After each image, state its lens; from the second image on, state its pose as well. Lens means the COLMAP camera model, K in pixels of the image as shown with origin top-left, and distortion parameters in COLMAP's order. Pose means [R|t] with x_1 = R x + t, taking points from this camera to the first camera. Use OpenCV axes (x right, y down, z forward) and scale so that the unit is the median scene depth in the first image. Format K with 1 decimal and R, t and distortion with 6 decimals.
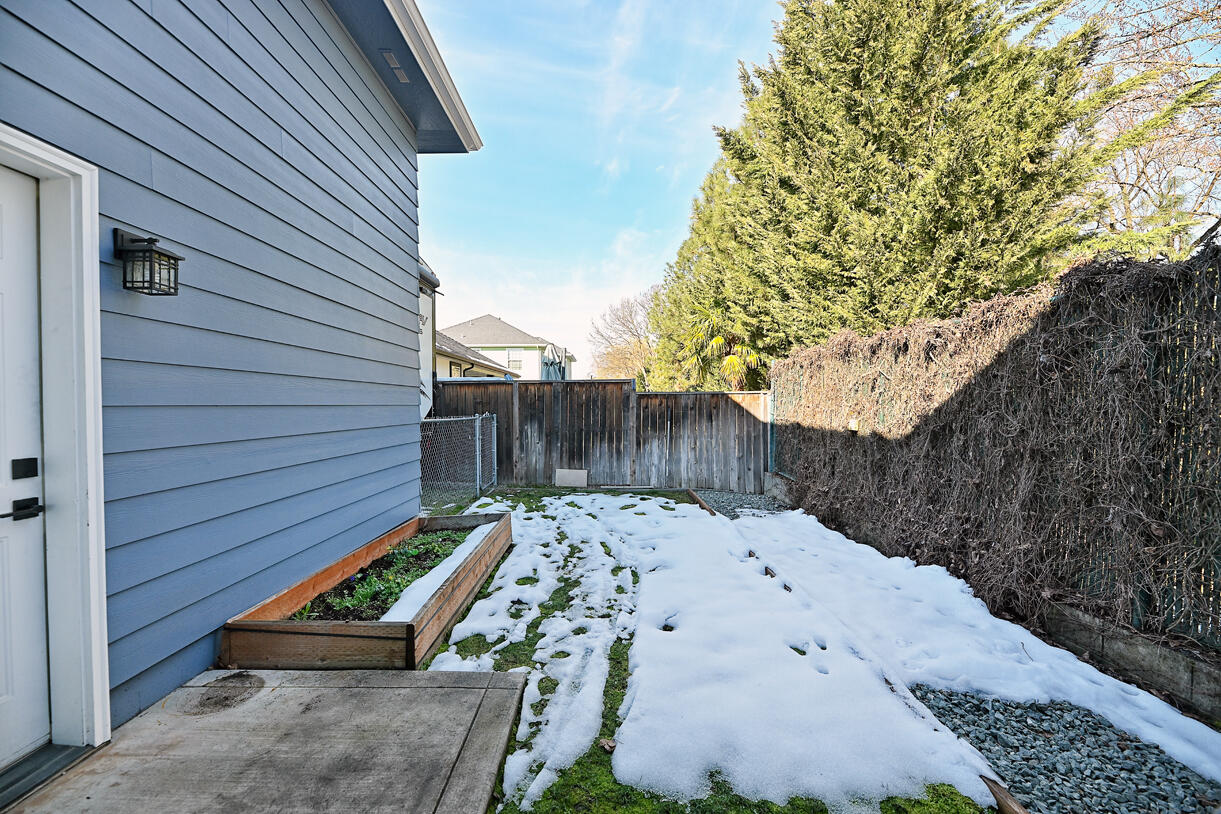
lens RADIAL K [[488.9, 0, 608.3], [0, 488.9, 407.2], [0, 0, 1]] dist [-0.005181, -0.001723]
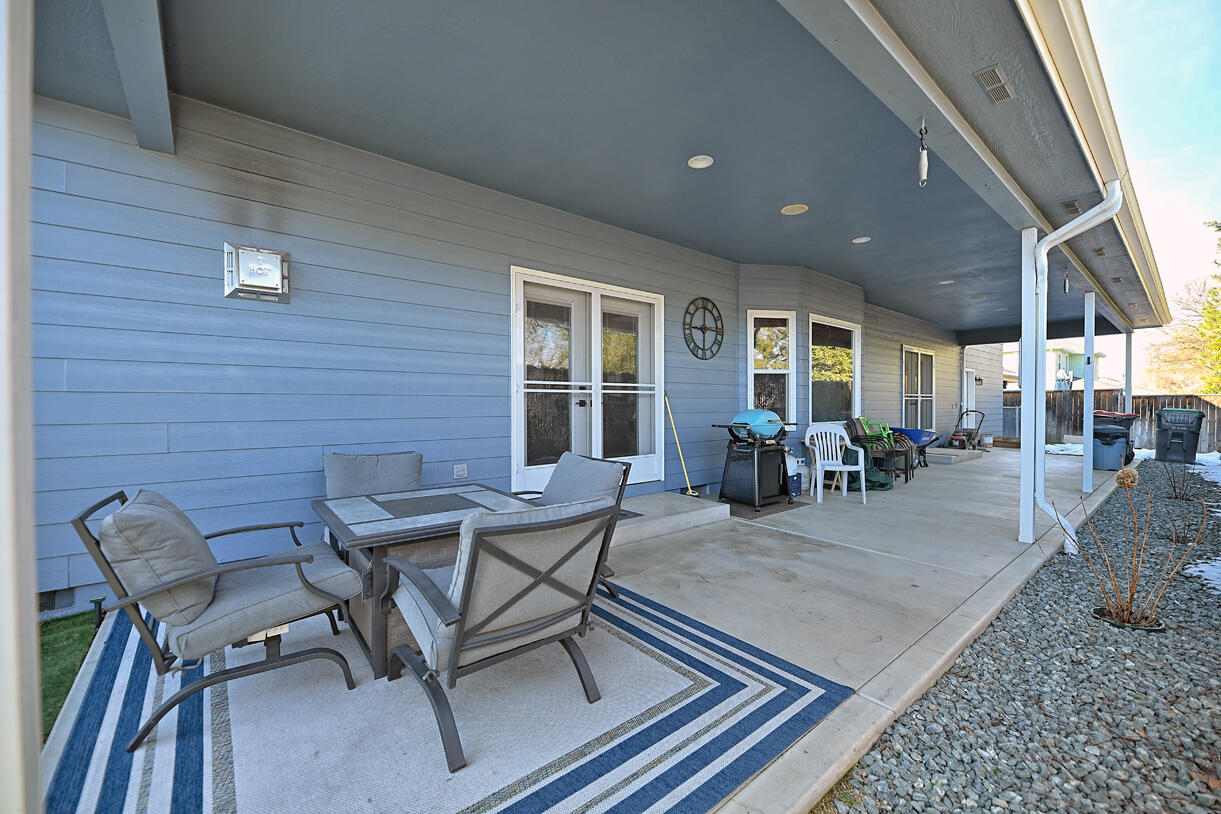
lens RADIAL K [[488.9, 0, 605.4], [0, 488.9, 409.2], [0, 0, 1]] dist [-0.005181, -0.001723]
pose [[0.637098, 0.006670, -0.770754, 0.213552], [-0.006458, 0.999974, 0.003316, 0.025947], [0.770756, 0.002865, 0.637124, -1.598730]]
